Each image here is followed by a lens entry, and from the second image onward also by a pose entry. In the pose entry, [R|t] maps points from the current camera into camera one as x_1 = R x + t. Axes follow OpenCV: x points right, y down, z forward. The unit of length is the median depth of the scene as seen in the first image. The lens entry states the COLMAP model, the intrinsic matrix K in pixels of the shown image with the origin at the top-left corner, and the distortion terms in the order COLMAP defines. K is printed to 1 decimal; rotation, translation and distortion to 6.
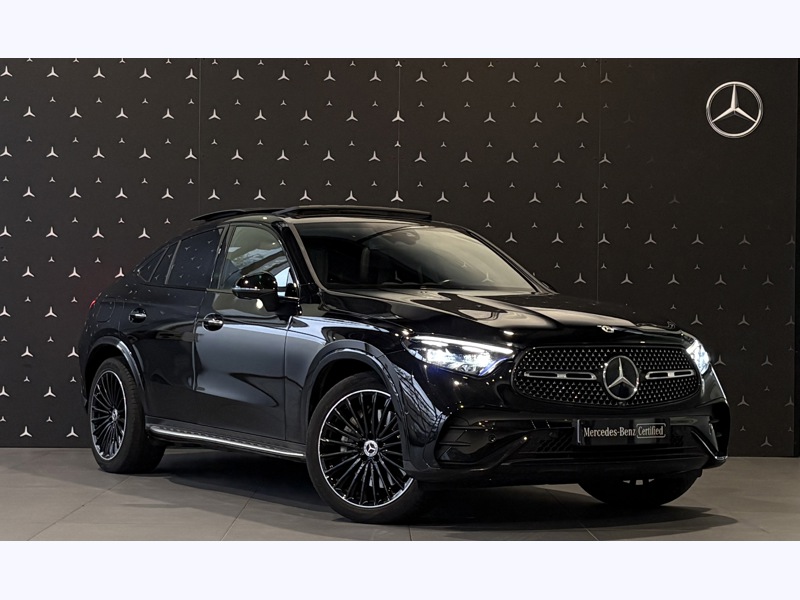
lens RADIAL K [[1145.5, 0, 400.0], [0, 1145.5, 360.9], [0, 0, 1]] dist [0.039285, 0.021839]
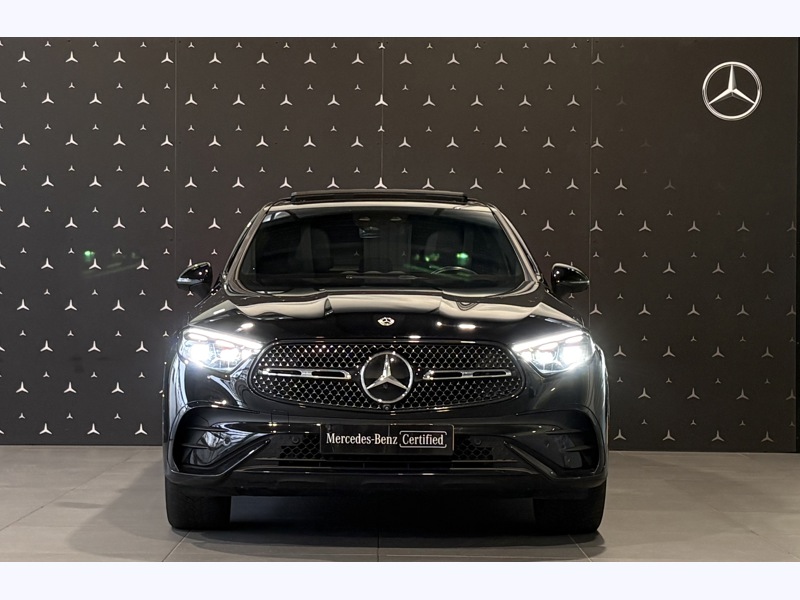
lens RADIAL K [[1211.6, 0, 400.0], [0, 1211.6, 300.0], [0, 0, 1]] dist [0.020104, 0.106278]
pose [[0.998113, 0.003323, -0.061311, 0.172292], [-0.006197, 0.998888, -0.046733, -0.001233], [0.061088, 0.047024, 0.997024, 0.014183]]
